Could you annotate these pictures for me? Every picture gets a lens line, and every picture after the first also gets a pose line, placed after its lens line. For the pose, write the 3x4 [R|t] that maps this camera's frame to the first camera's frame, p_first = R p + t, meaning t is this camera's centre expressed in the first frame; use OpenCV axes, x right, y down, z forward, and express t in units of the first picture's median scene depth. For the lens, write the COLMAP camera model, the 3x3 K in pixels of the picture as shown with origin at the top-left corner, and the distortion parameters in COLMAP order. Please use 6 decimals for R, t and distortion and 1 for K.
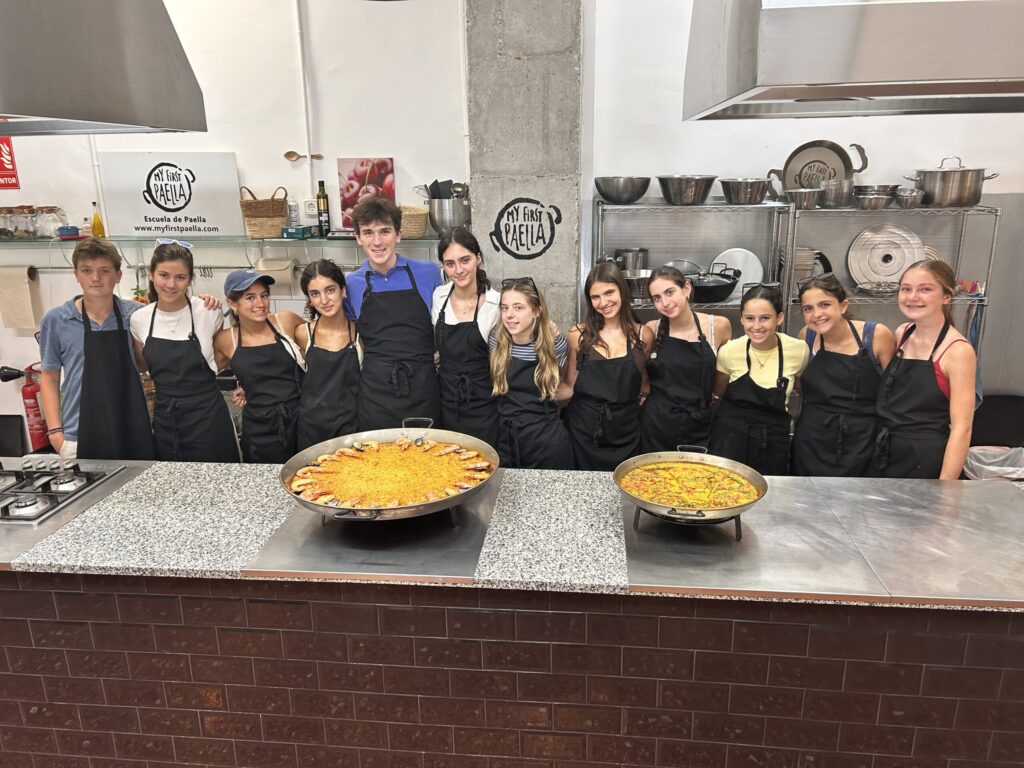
lens RADIAL K [[773.8, 0, 513.7], [0, 773.8, 388.5], [0, 0, 1]] dist [0.024633, -0.014419]
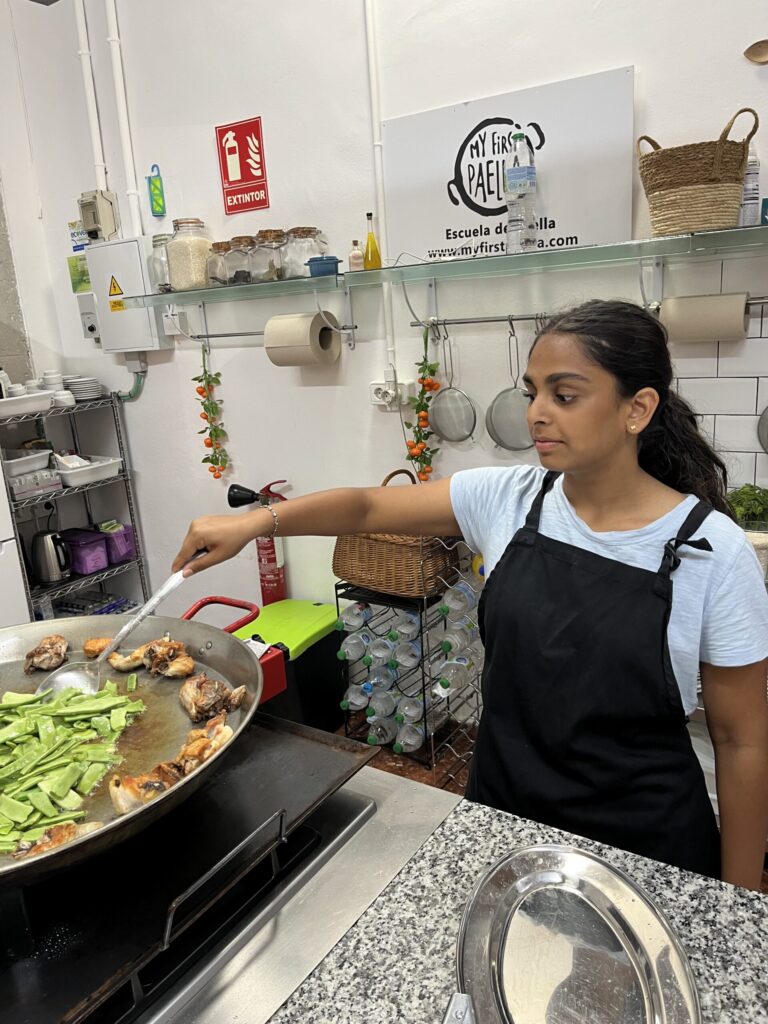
lens RADIAL K [[779.6, 0, 390.1], [0, 779.6, 502.1], [0, 0, 1]] dist [0.036405, -0.044030]
pose [[0.891673, 0.064550, -0.448054, -0.248418], [-0.073065, 0.997326, -0.001725, -0.023156], [0.446745, 0.034275, 0.894005, 0.491047]]
